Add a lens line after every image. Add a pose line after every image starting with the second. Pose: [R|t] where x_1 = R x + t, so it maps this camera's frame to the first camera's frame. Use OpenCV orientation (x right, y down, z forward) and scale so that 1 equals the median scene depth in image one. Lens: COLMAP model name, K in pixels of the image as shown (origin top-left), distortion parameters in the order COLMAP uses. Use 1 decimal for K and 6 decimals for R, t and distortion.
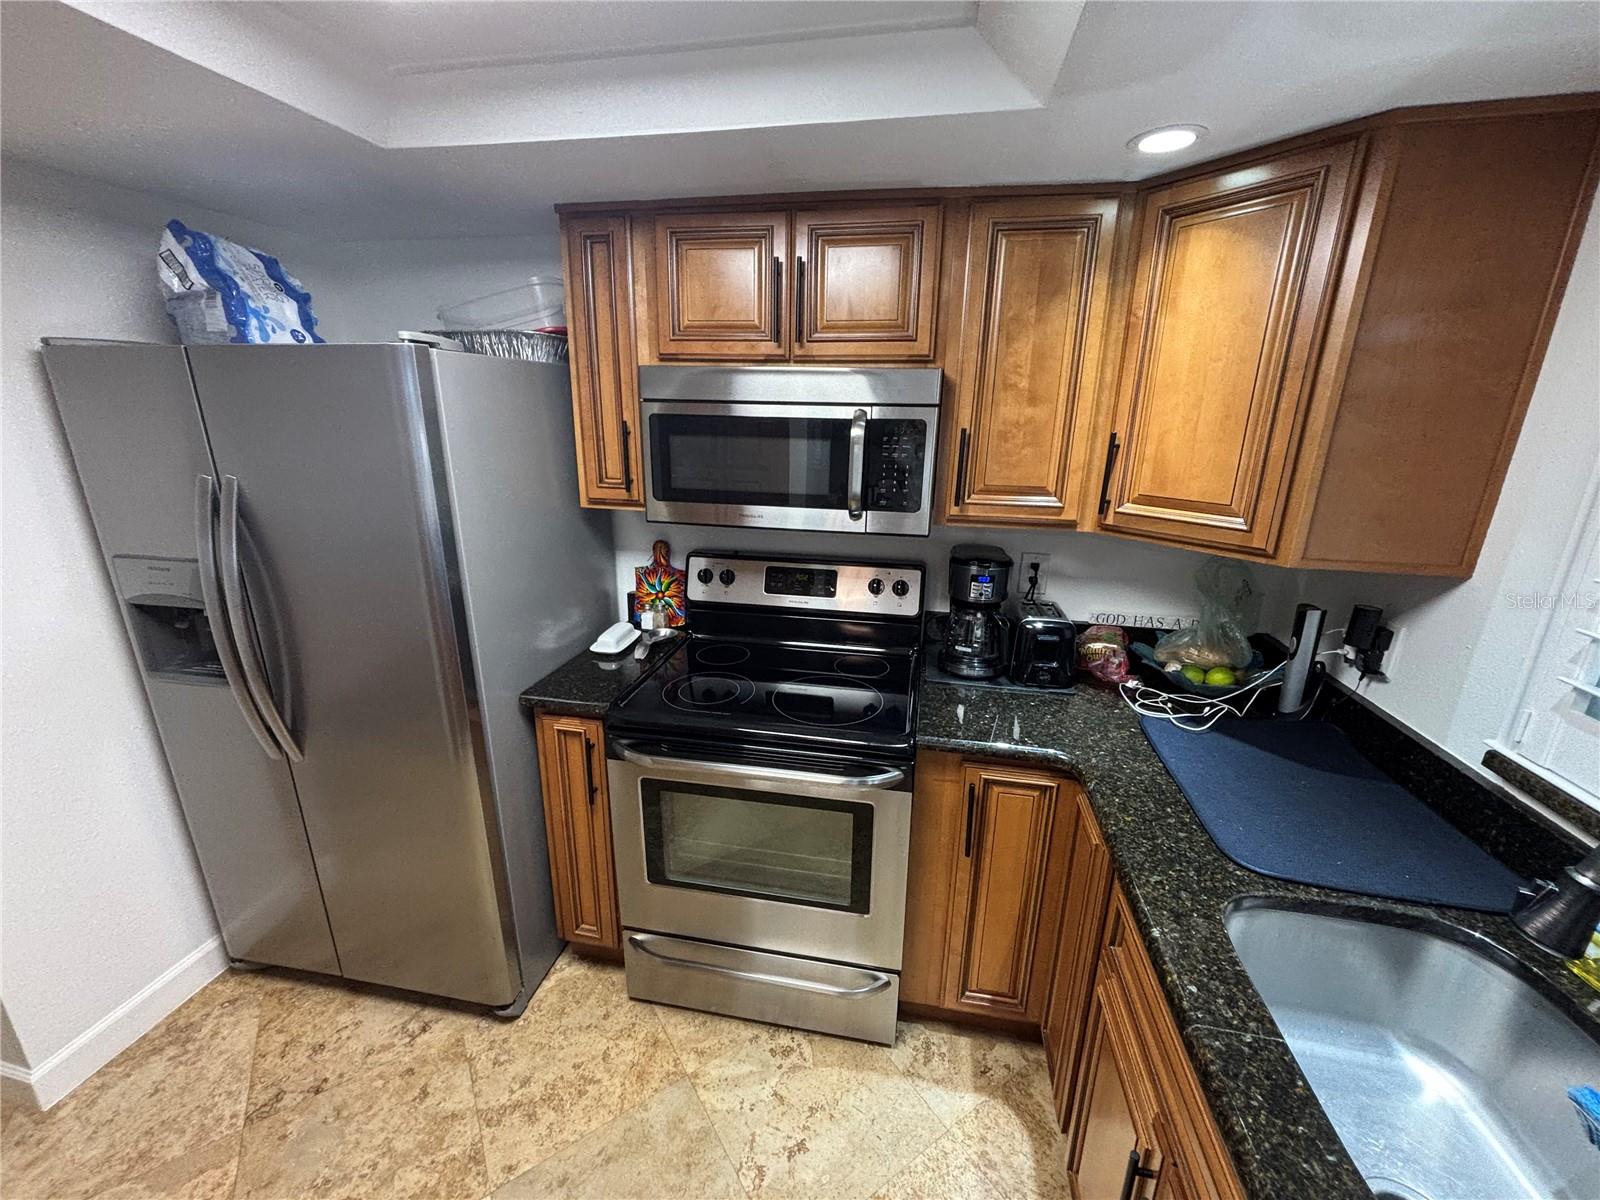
lens RADIAL K [[639.9, 0, 799.7], [0, 639.9, 599.0], [0, 0, 1]] dist [0.000184, 0.000261]
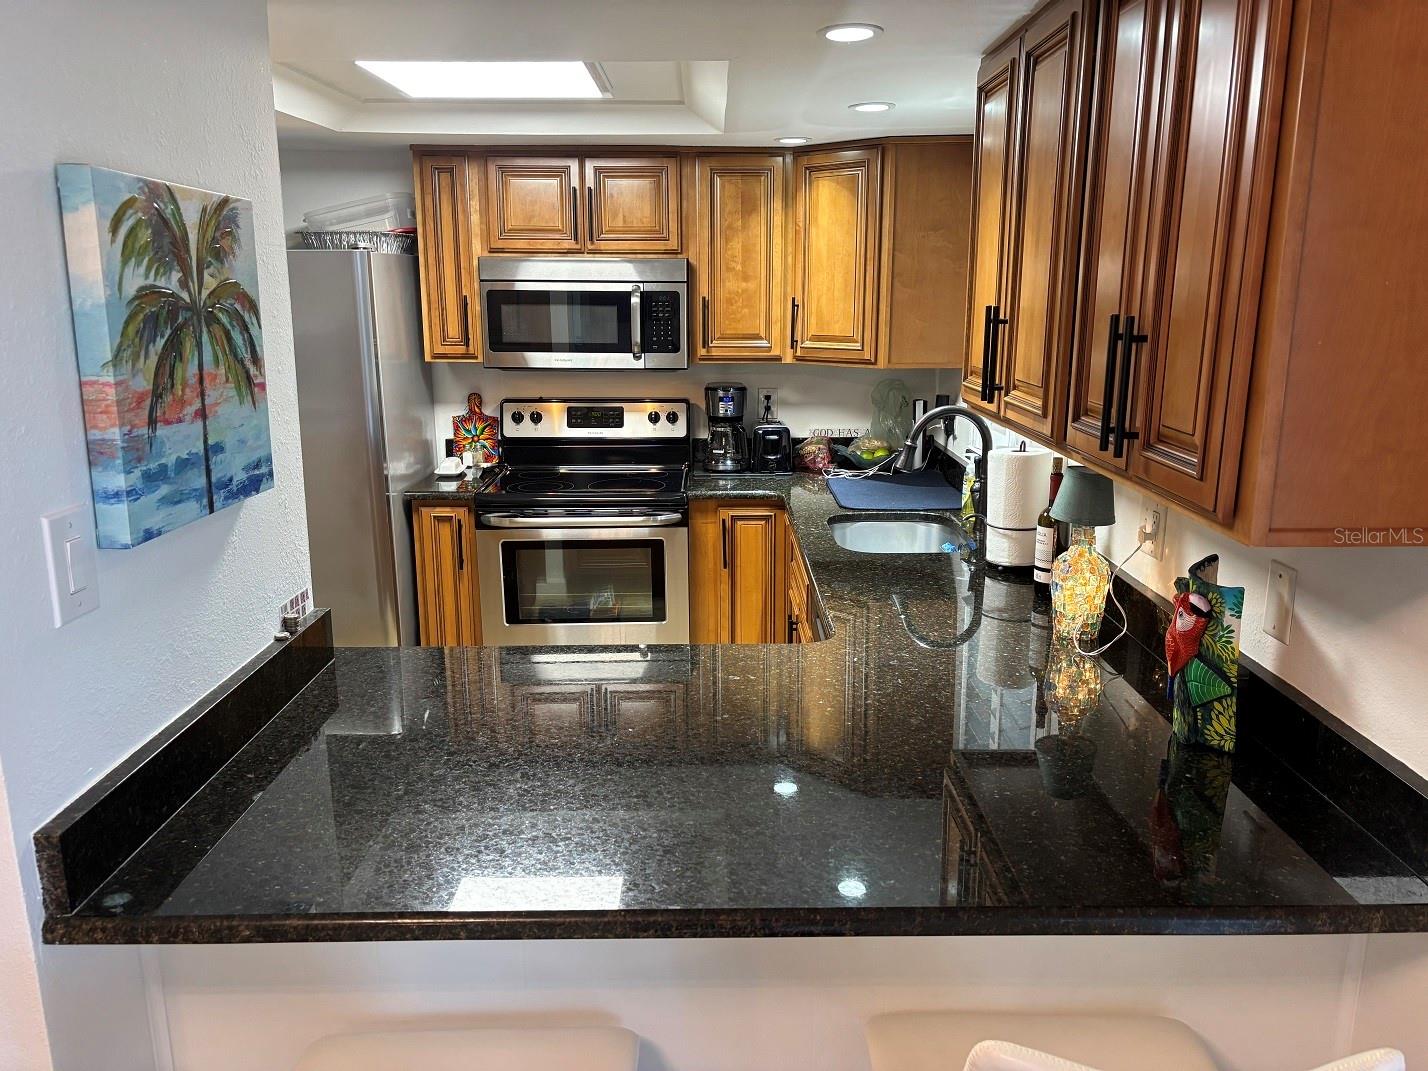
lens RADIAL K [[1079.1, 0, 723.5], [0, 1079.1, 549.0], [0, 0, 1]] dist [0.059266, -0.080218]
pose [[0.977551, -0.064045, 0.200727, -0.247204], [0.073172, 0.996581, -0.038375, 0.423217], [-0.197583, 0.052201, 0.978895, -1.461178]]
